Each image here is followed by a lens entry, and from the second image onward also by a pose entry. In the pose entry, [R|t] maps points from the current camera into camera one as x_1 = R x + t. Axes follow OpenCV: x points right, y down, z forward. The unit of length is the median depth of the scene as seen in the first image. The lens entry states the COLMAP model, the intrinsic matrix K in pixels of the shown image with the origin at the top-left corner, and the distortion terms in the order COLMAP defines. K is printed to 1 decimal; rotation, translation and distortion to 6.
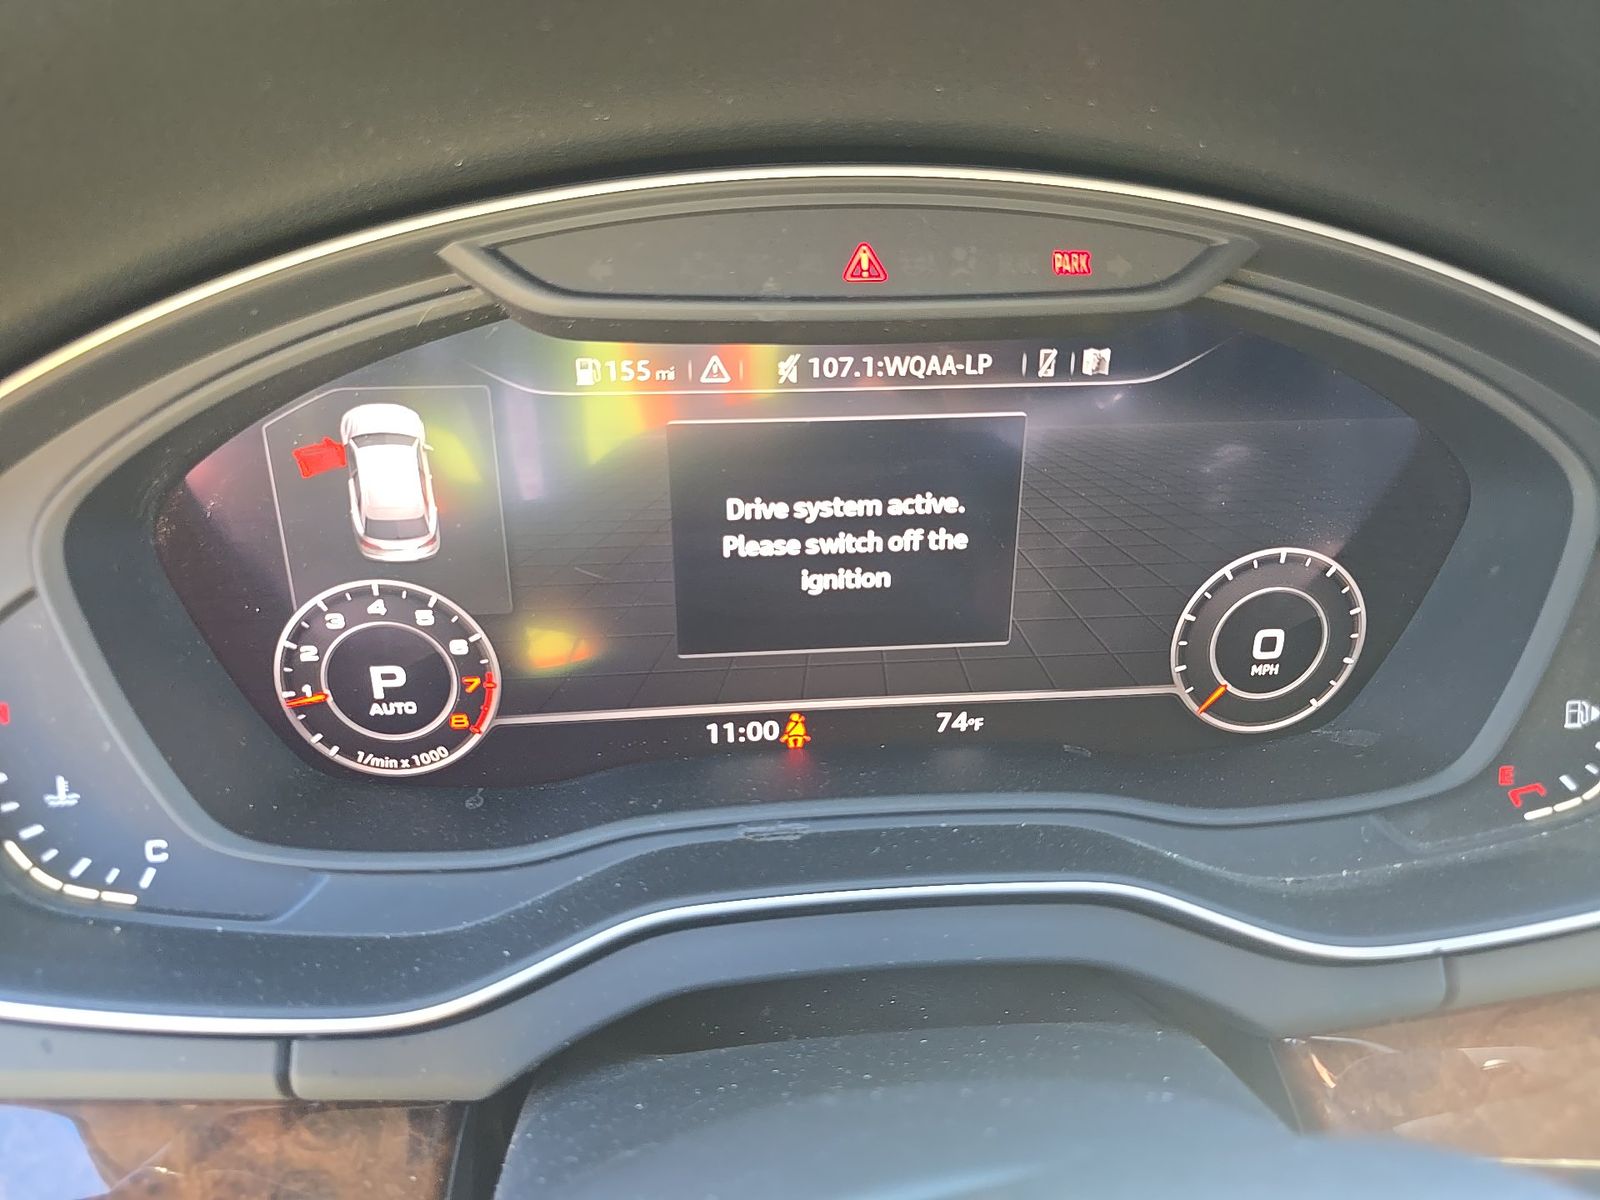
lens RADIAL K [[1080.1, 0, 798.2], [0, 1080.1, 609.6], [0, 0, 1]] dist [0.054622, -0.067019]
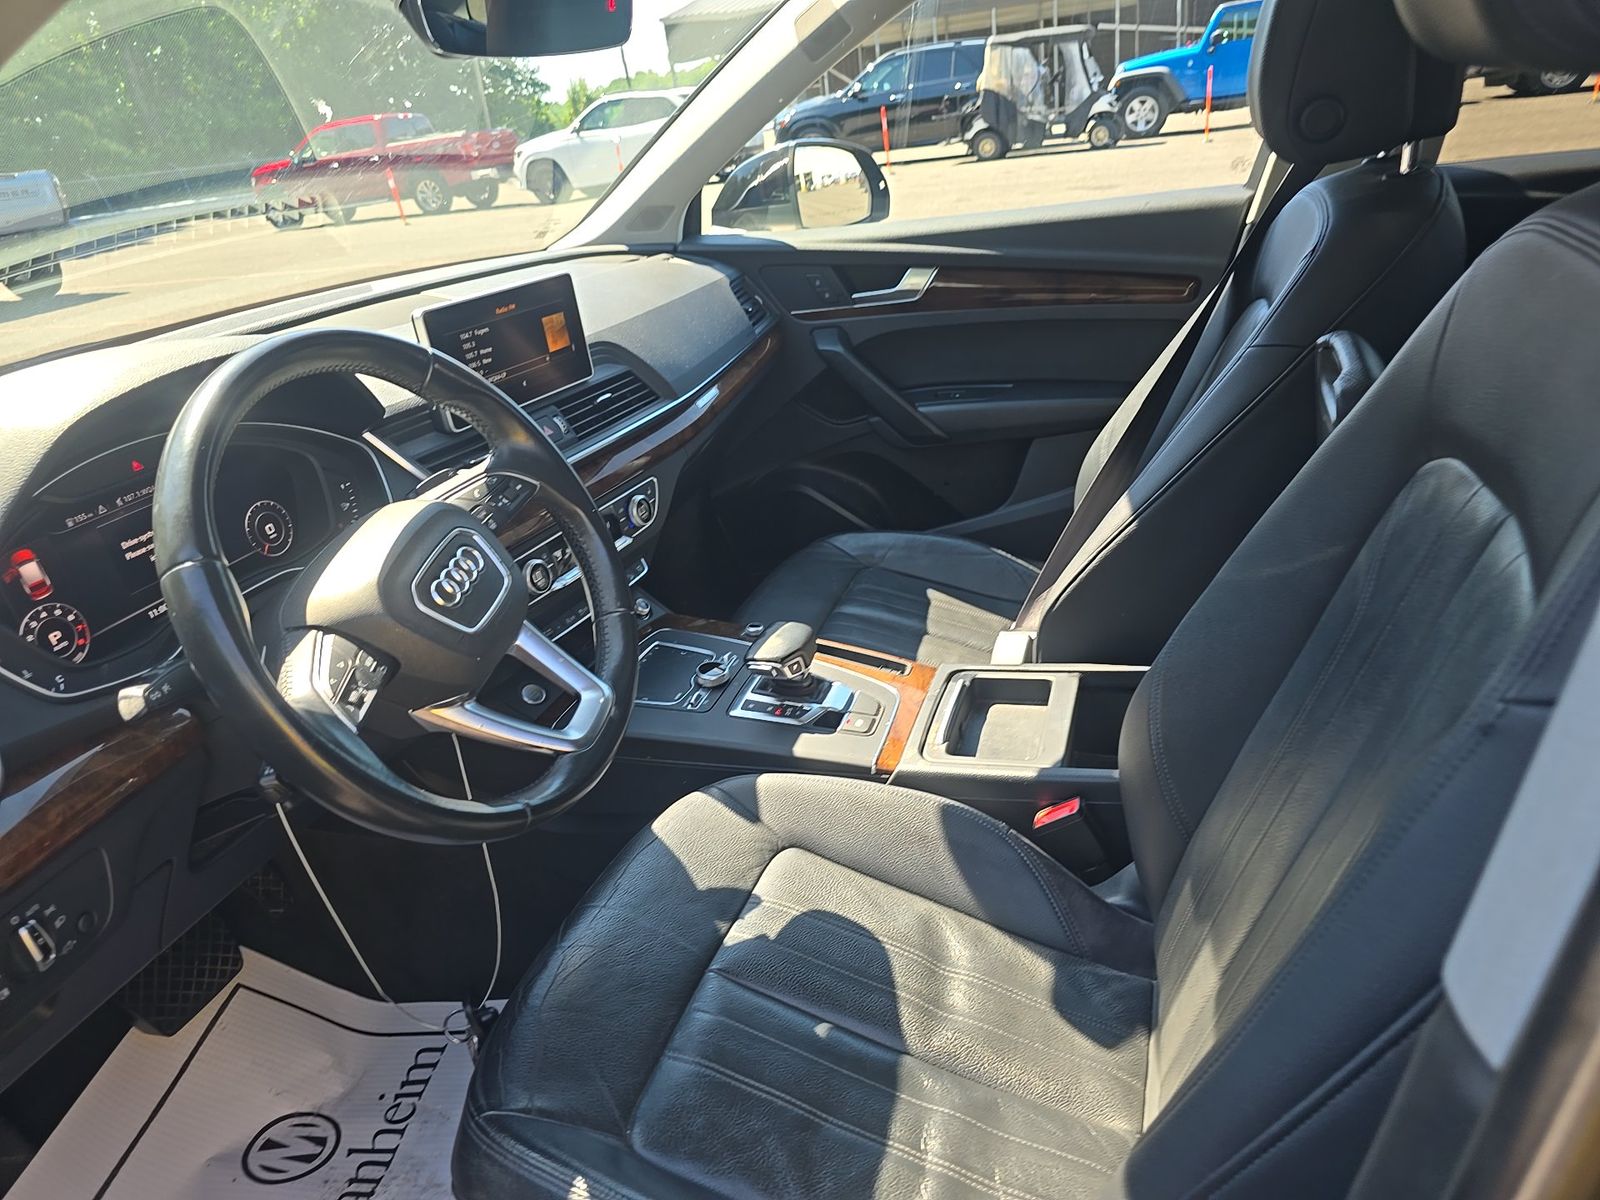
lens RADIAL K [[1080.1, 0, 798.2], [0, 1080.1, 609.6], [0, 0, 1]] dist [0.054622, -0.067019]
pose [[0.400413, -0.434240, 0.806911, -2.026627], [0.536239, 0.825099, 0.177930, 0.586863], [-0.743046, 0.361452, 0.563236, -2.384577]]
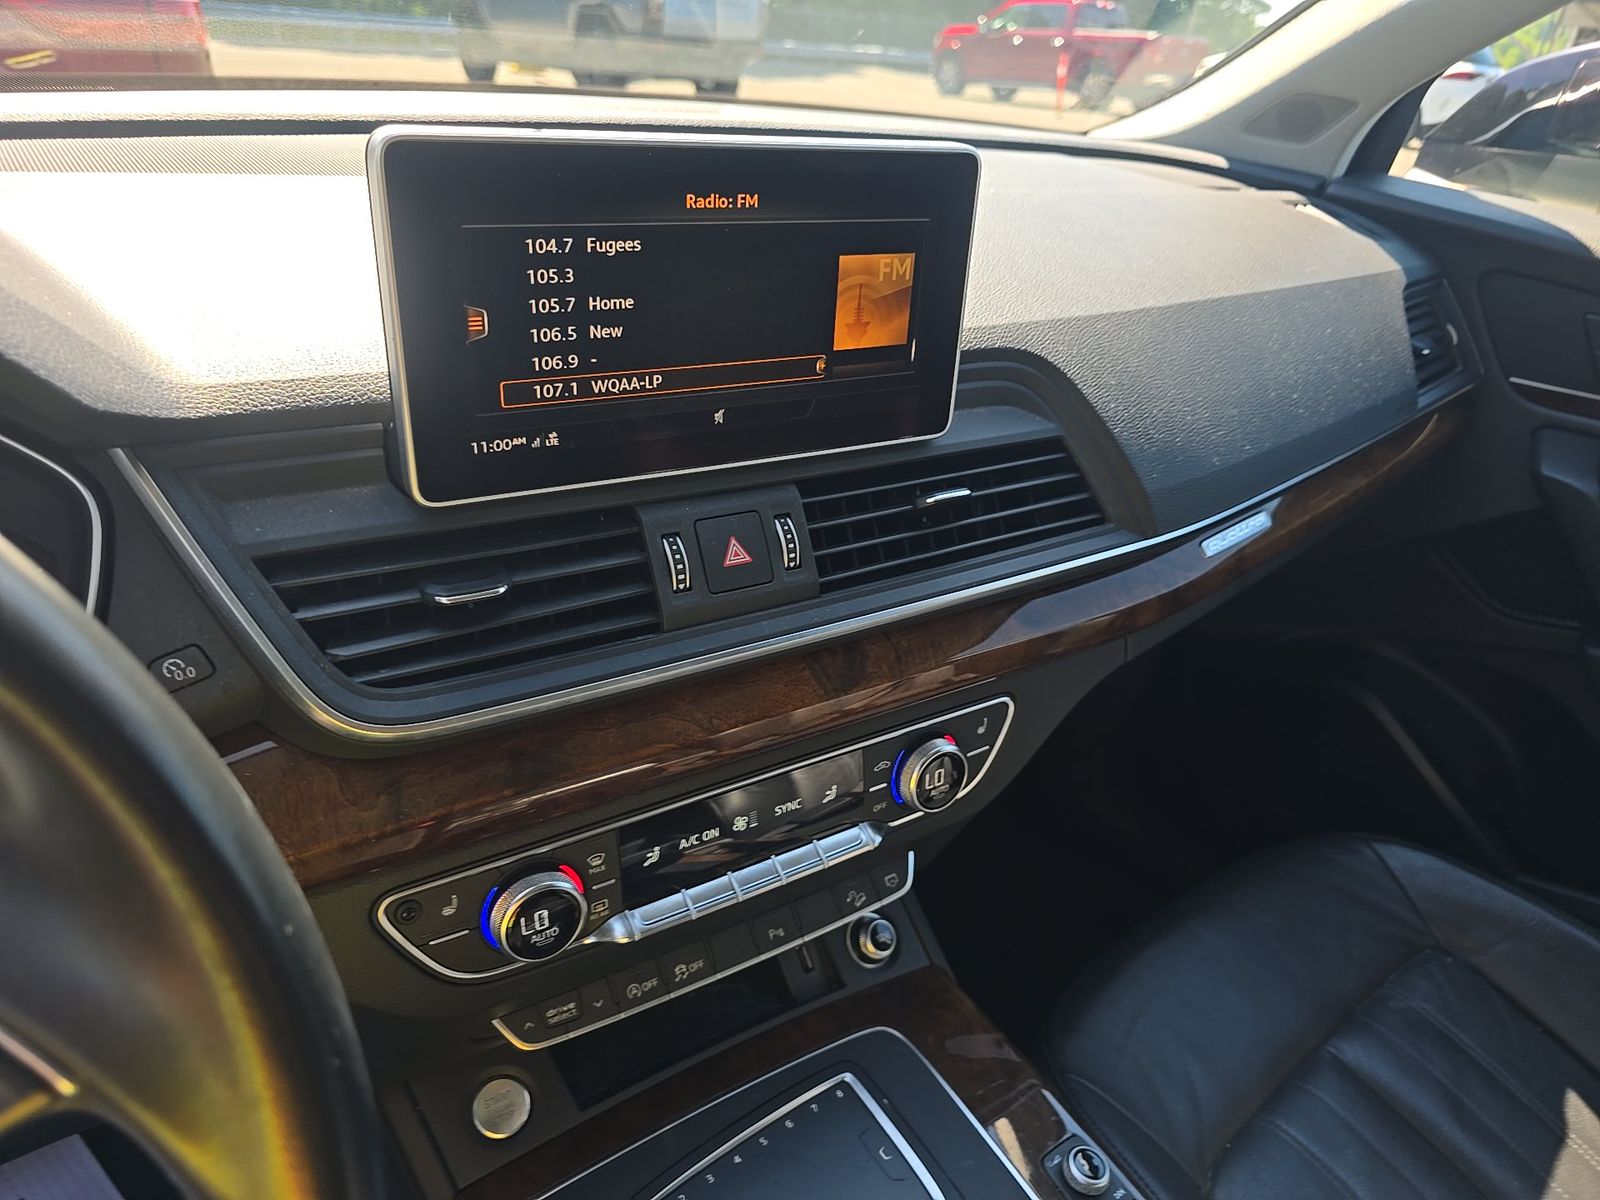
lens RADIAL K [[1080.1, 0, 798.2], [0, 1080.1, 609.6], [0, 0, 1]] dist [0.054622, -0.067019]
pose [[0.828011, -0.221227, 0.515225, 0.845975], [0.212828, 0.974111, 0.076230, 0.179240], [-0.518750, 0.046535, 0.853658, -0.738074]]
